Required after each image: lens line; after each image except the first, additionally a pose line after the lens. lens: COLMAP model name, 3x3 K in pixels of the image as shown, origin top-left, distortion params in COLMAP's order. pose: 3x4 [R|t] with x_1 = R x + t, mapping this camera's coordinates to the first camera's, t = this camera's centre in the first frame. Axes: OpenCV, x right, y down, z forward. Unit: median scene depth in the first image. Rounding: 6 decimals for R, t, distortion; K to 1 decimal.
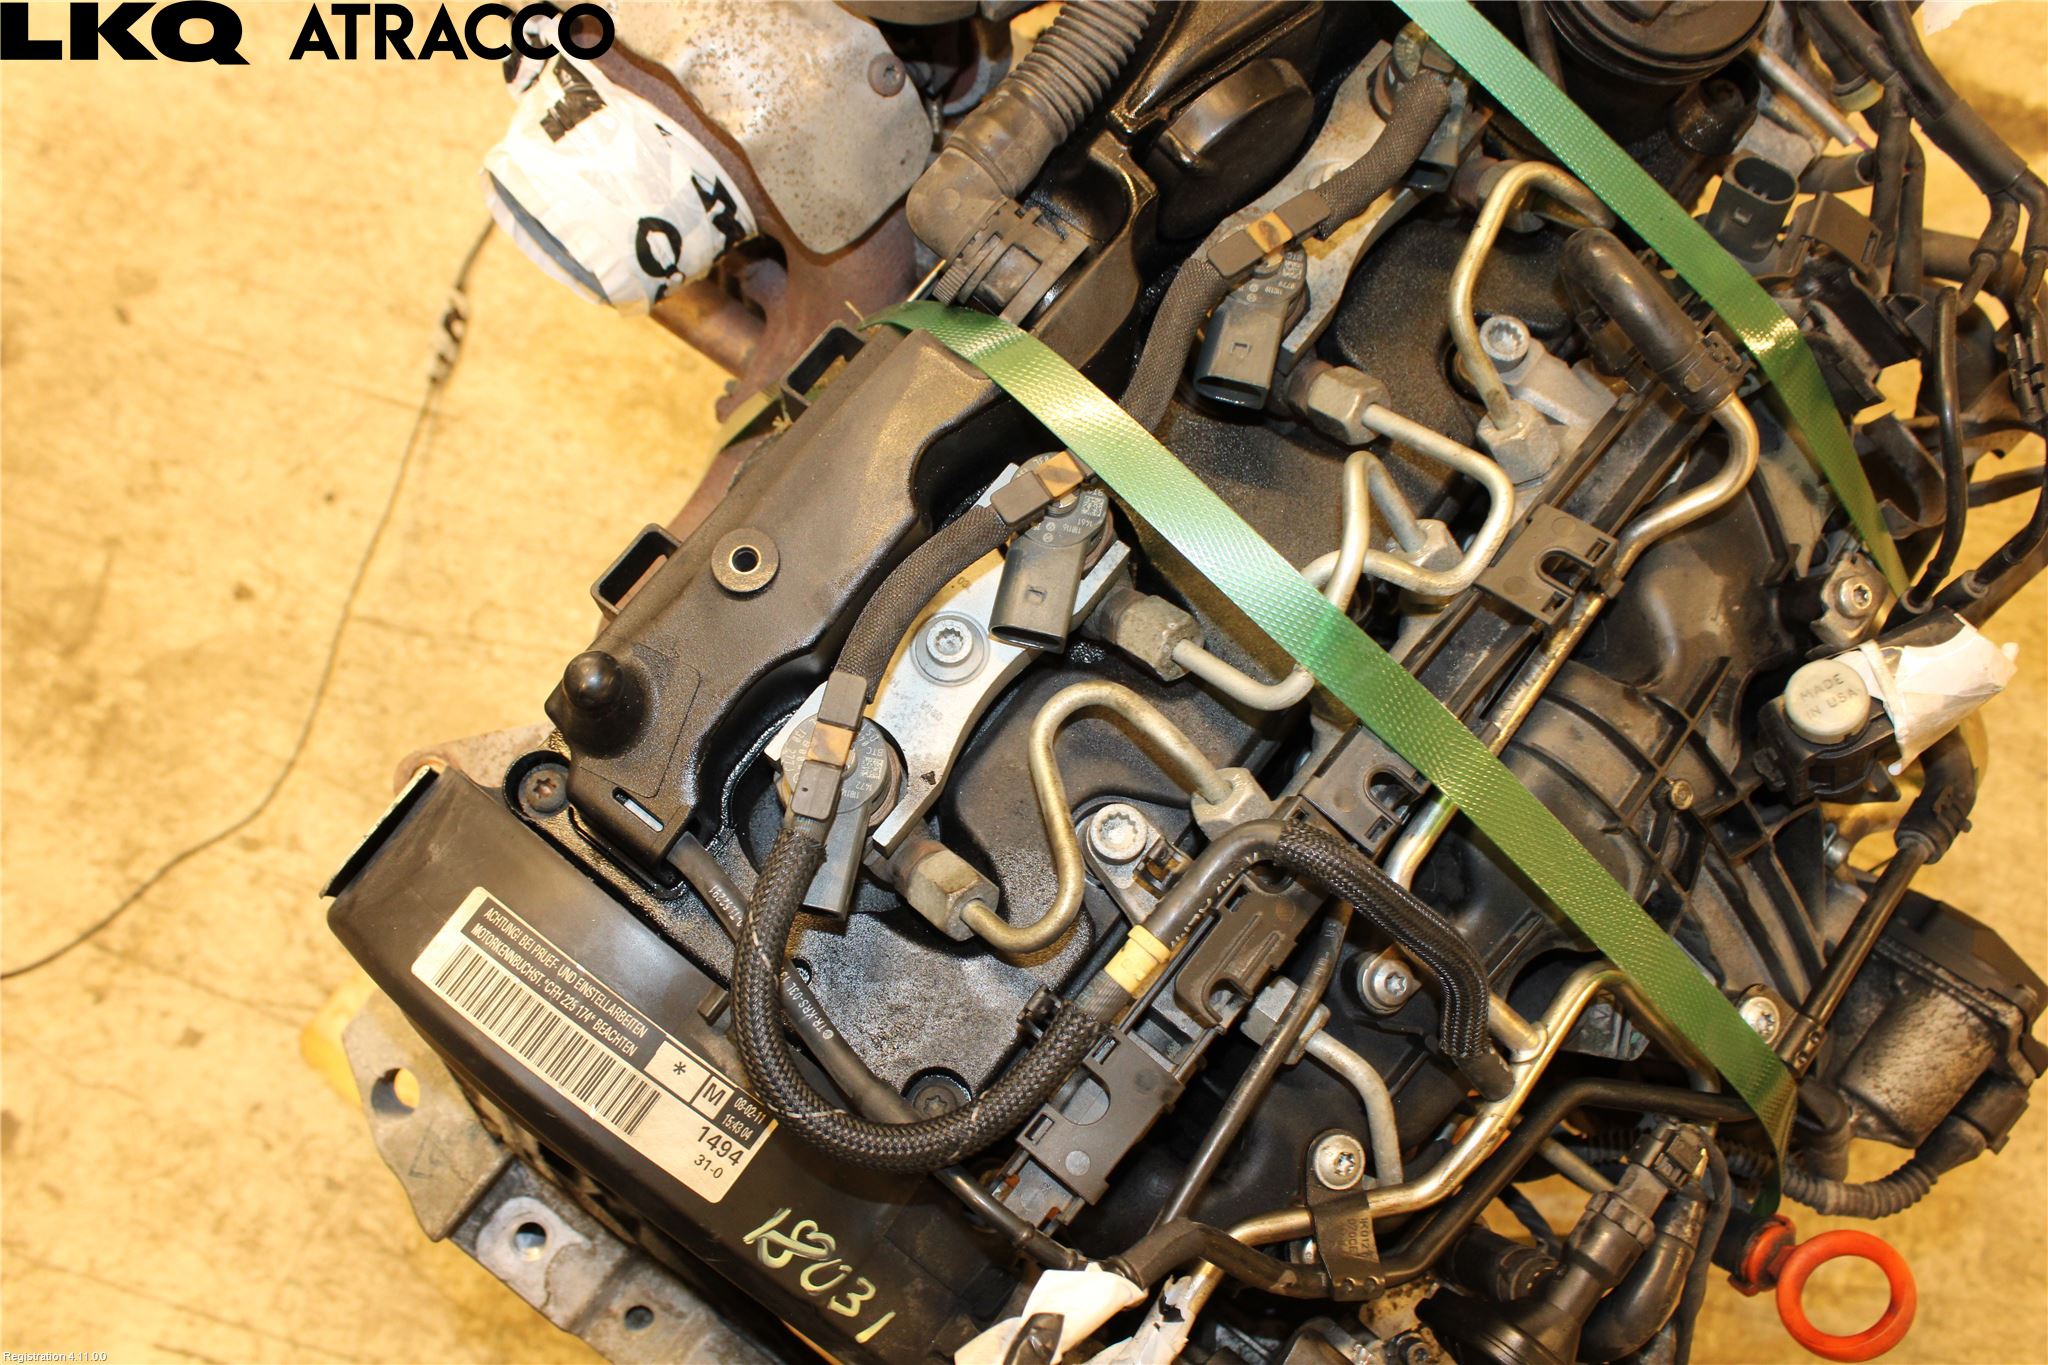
lens RADIAL K [[1836.8, 0, 1024.0], [0, 1836.8, 682.5], [0, 0, 1]] dist [-0.192886, 0.130014]
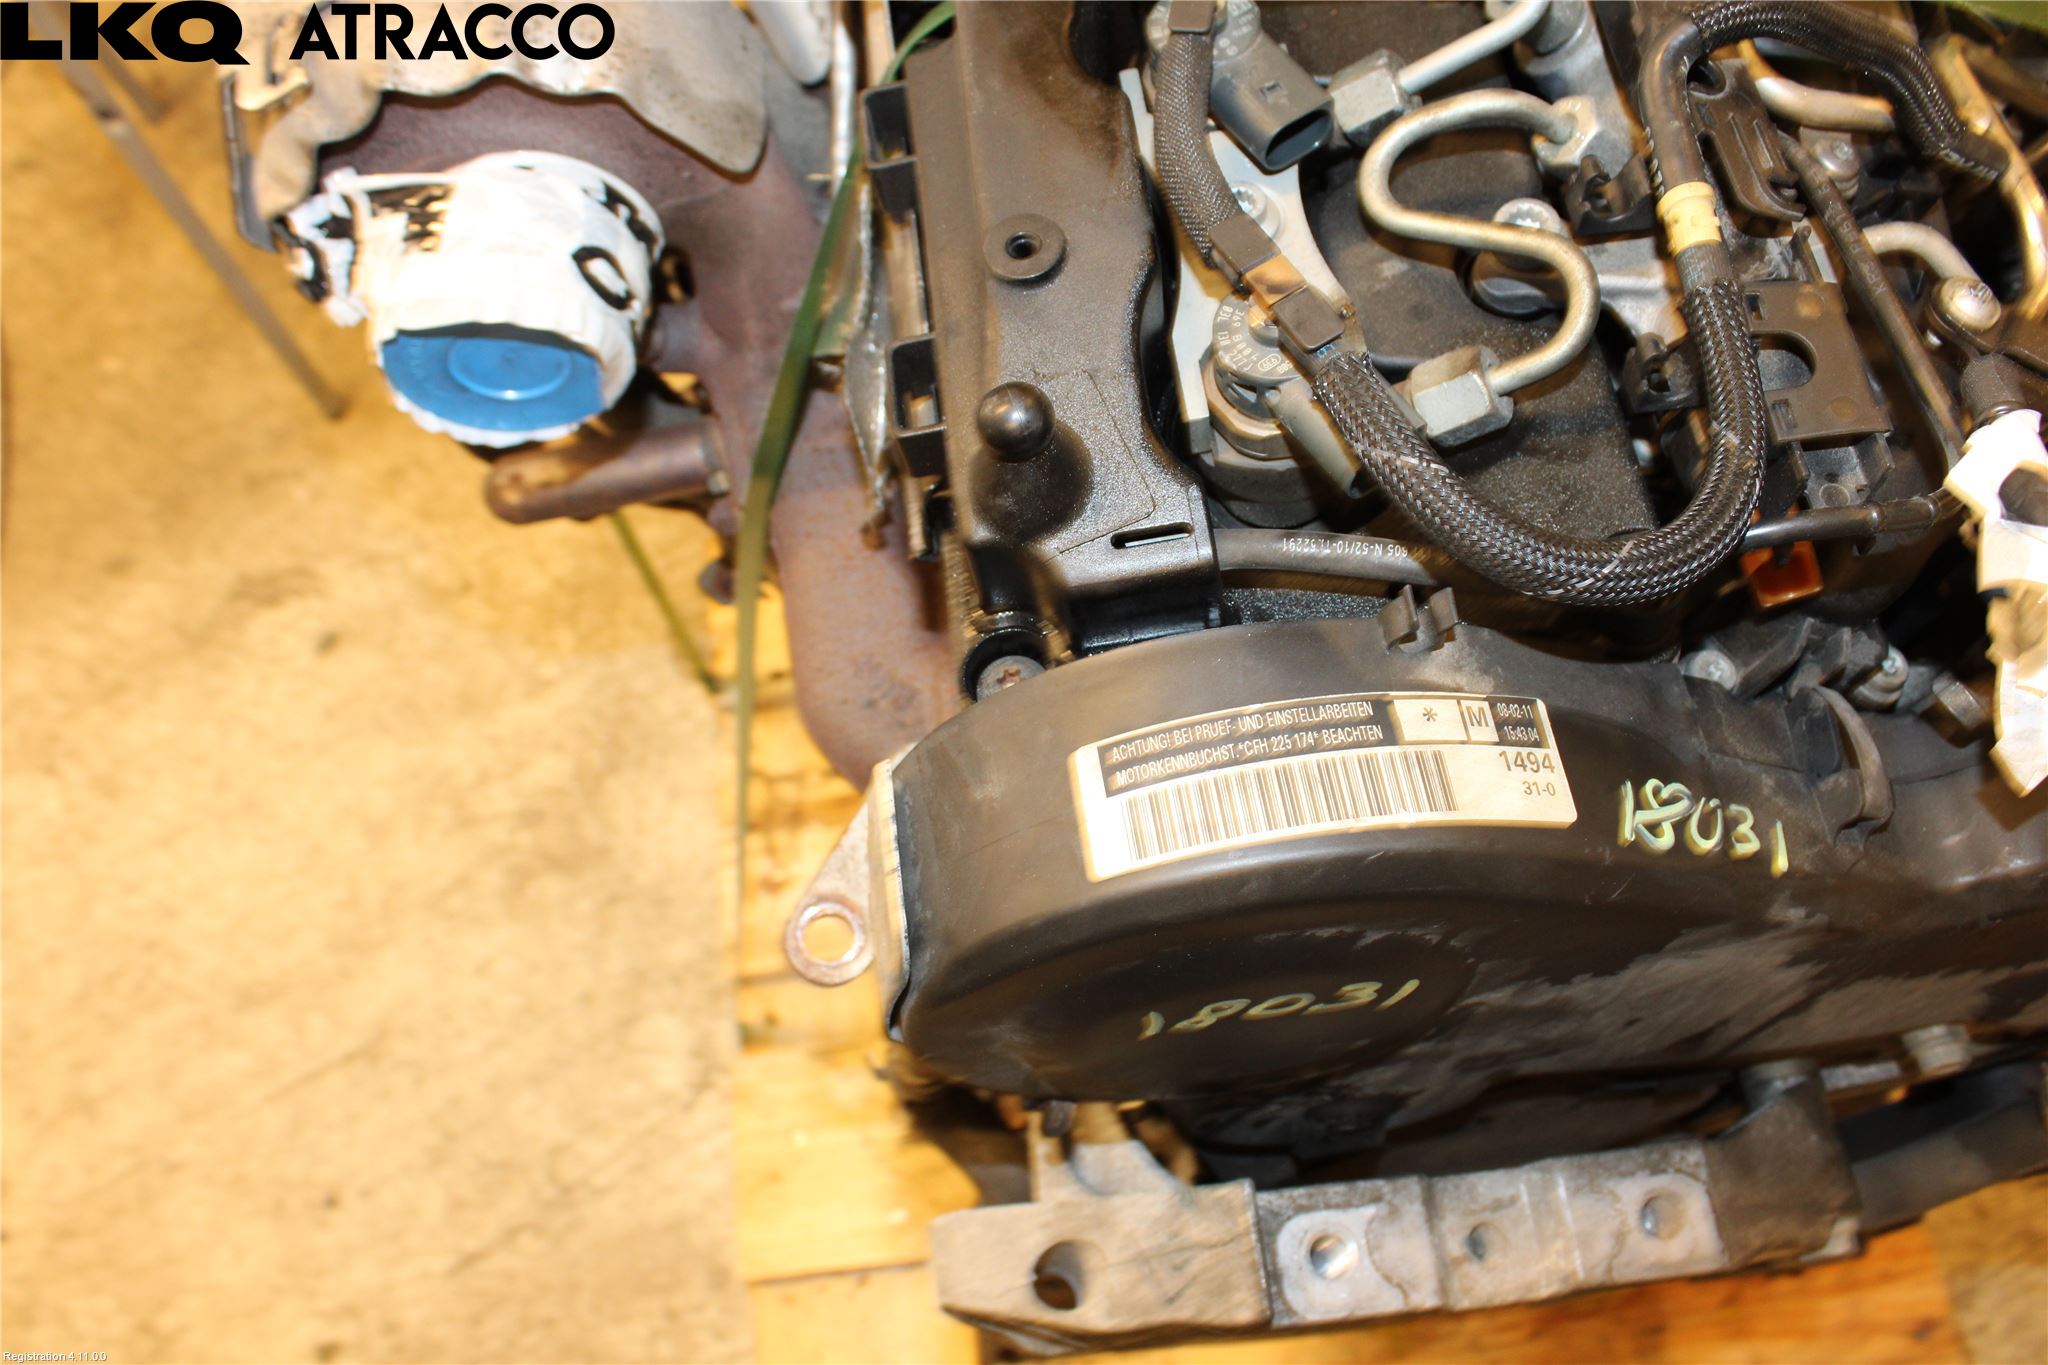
lens RADIAL K [[1836.8, 0, 1024.0], [0, 1836.8, 682.5], [0, 0, 1]] dist [-0.192886, 0.130014]
pose [[0.703961, -0.679308, 0.207315, -0.460910], [0.706975, 0.698162, -0.112945, 0.165757], [-0.068015, 0.226075, 0.971733, 0.239675]]
